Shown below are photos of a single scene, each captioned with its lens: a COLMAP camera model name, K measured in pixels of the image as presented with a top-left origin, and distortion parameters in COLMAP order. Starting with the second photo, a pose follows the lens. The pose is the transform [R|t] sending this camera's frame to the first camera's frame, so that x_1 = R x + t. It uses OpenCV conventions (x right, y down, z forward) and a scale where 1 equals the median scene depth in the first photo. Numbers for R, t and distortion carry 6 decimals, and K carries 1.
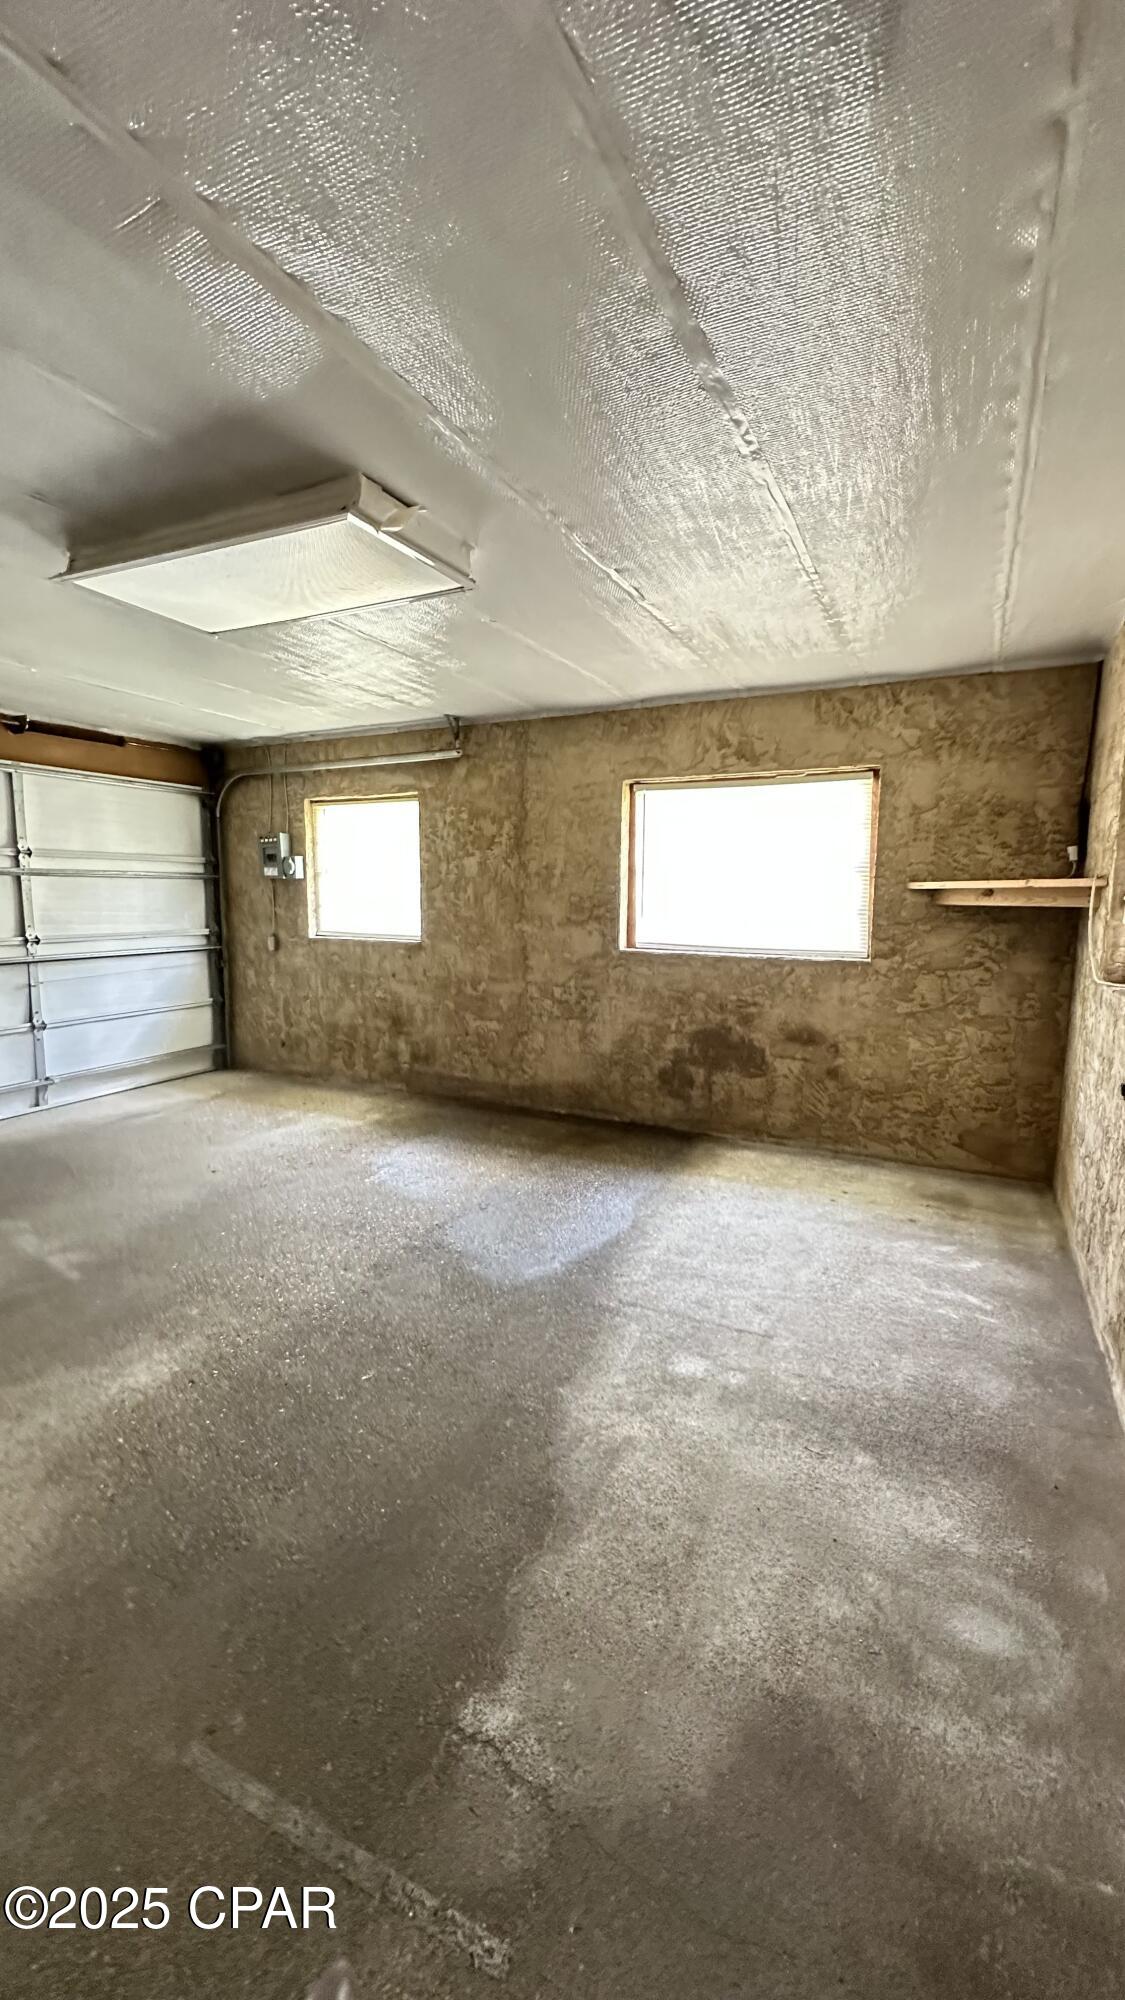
lens RADIAL K [[801.2, 0, 562.5], [0, 801.2, 1000.0], [0, 0, 1]] dist [-0.000399, 0.000056]
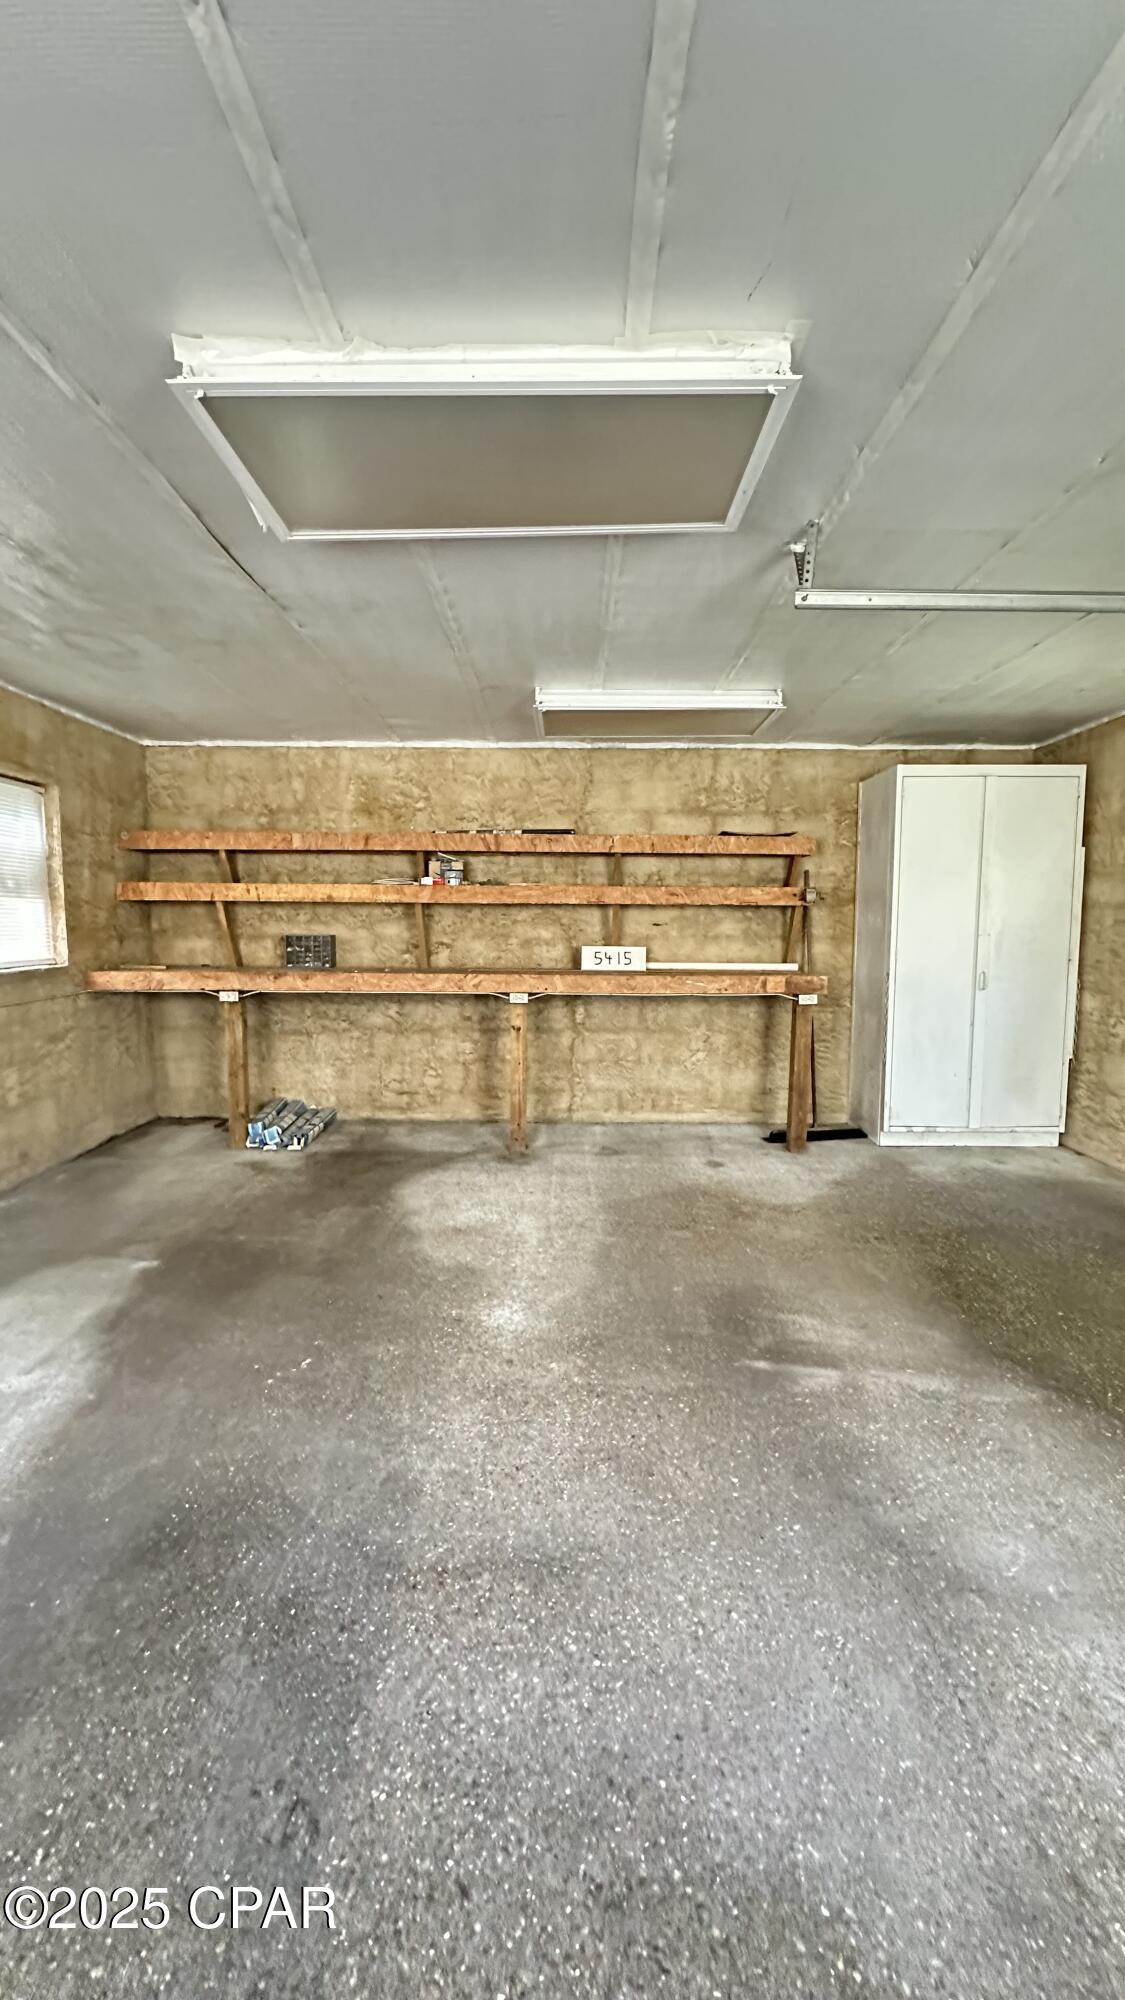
lens RADIAL K [[801.2, 0, 562.5], [0, 801.2, 1000.0], [0, 0, 1]] dist [-0.000399, 0.000056]
pose [[-0.894499, 0.033647, -0.445802, -0.105145], [-0.067706, 0.975467, 0.209476, -0.251873], [0.441913, 0.217560, -0.870276, 2.163771]]
